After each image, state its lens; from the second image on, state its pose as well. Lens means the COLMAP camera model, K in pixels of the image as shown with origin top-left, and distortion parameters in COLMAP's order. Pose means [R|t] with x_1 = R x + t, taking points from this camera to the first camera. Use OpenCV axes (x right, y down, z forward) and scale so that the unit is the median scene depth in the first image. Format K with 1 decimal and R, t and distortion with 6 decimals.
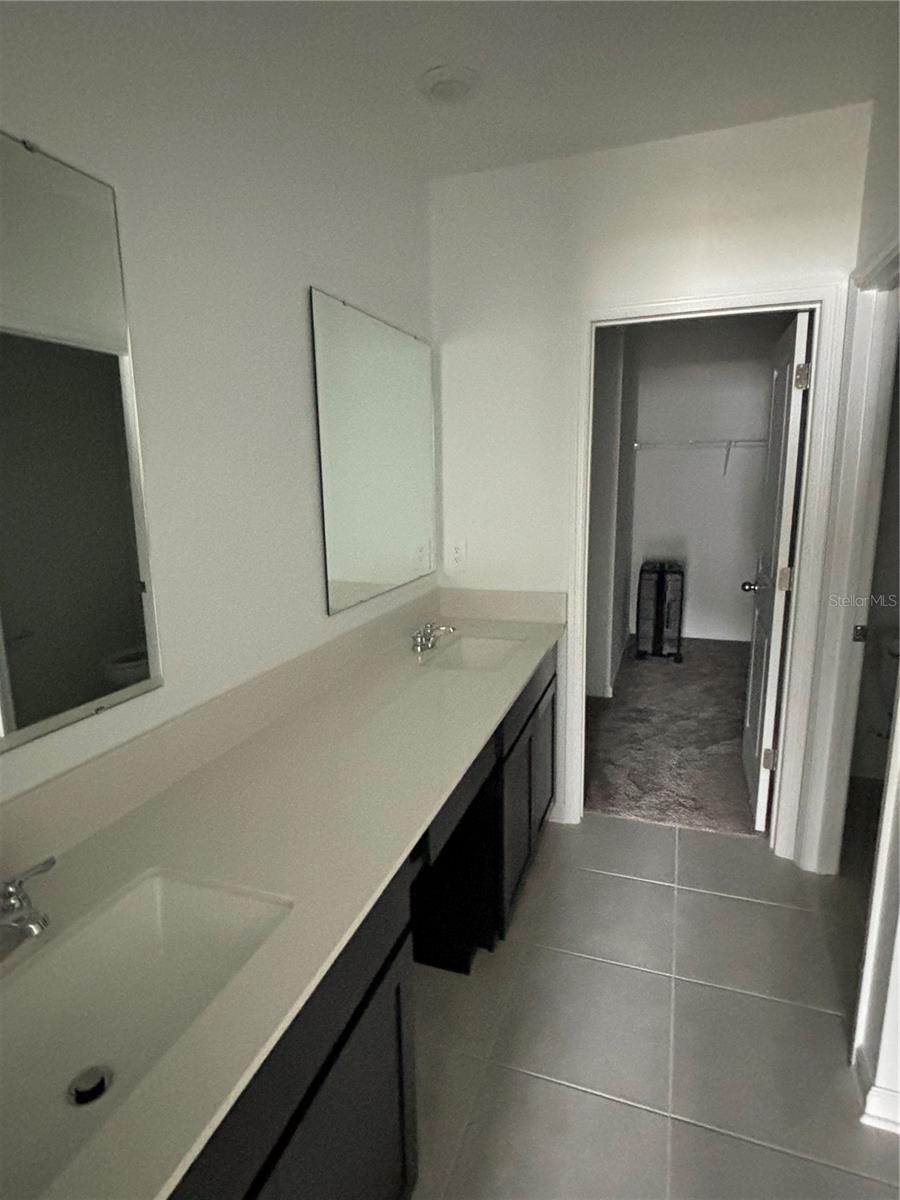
lens RADIAL K [[631.2, 0, 450.0], [0, 631.2, 600.0], [0, 0, 1]] dist [0.000402, -0.000661]
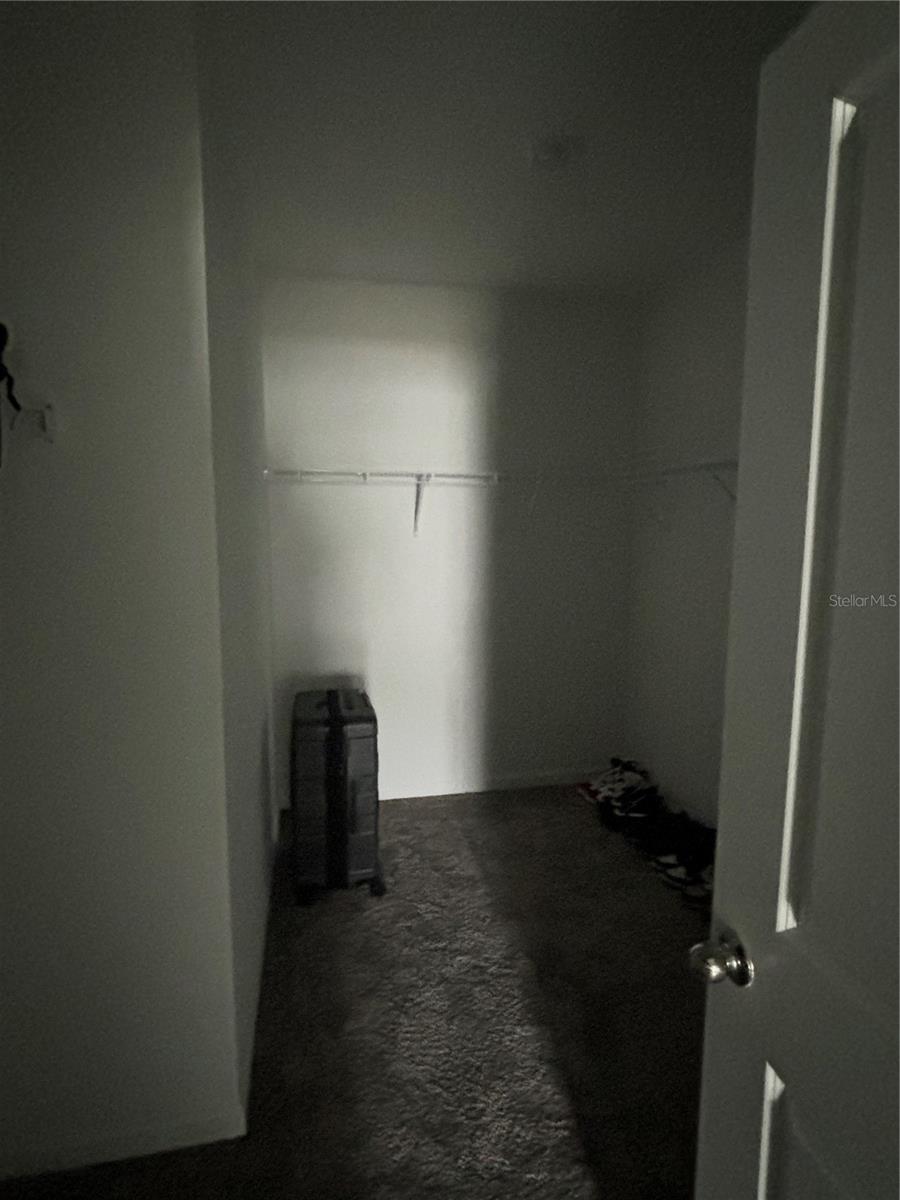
lens RADIAL K [[670.4, 0, 450.0], [0, 670.4, 628.0], [0, 0, 1]] dist [0.033879, 0.000001]
pose [[0.857720, -0.057326, 0.510910, 0.250527], [0.077624, 0.996812, -0.018471, -0.176143], [-0.508222, 0.055502, 0.859436, 0.849014]]
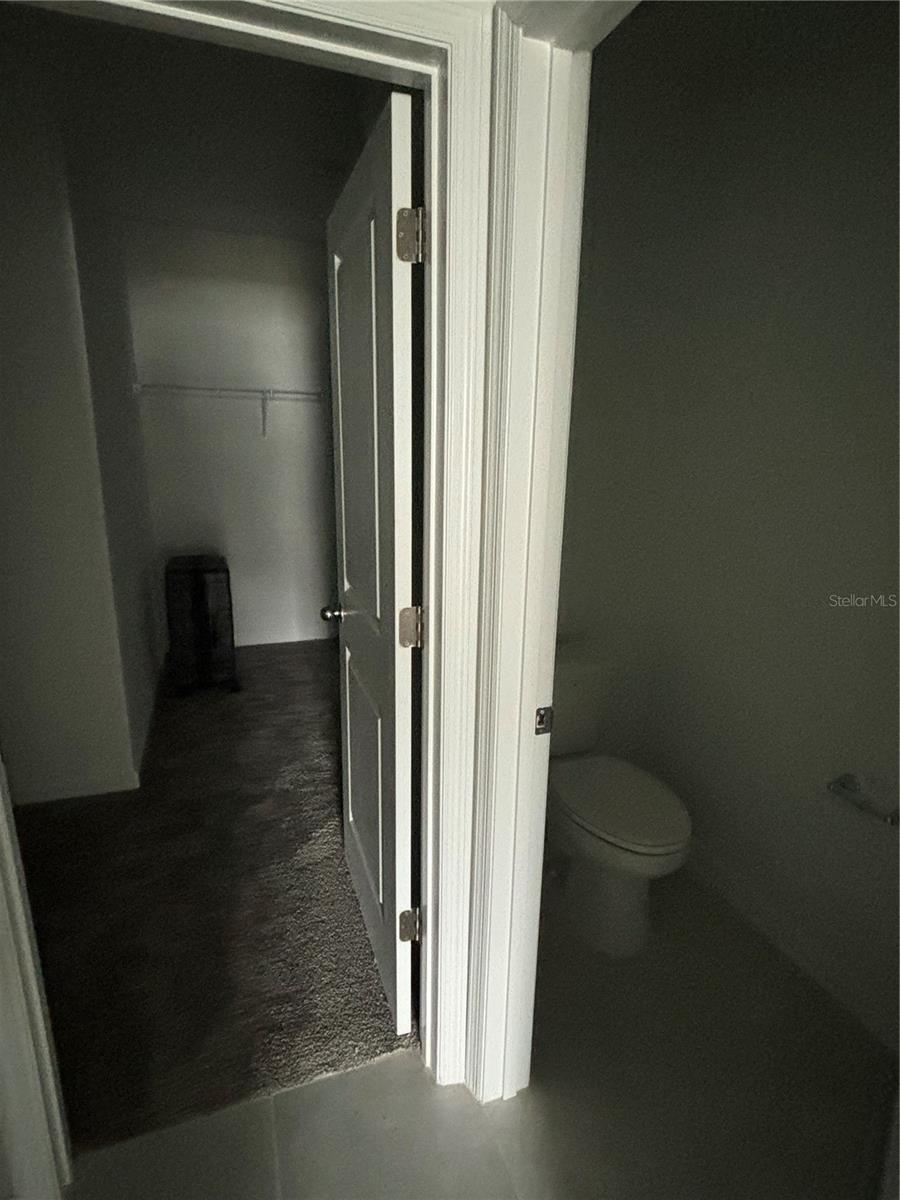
lens RADIAL K [[631.2, 0, 450.0], [0, 631.2, 600.0], [0, 0, 1]] dist [0.000402, -0.000661]
pose [[0.770275, -0.129831, 0.624356, 0.185745], [0.092472, 0.991448, 0.092083, -0.088082], [-0.630972, -0.013194, 0.775693, 0.469236]]
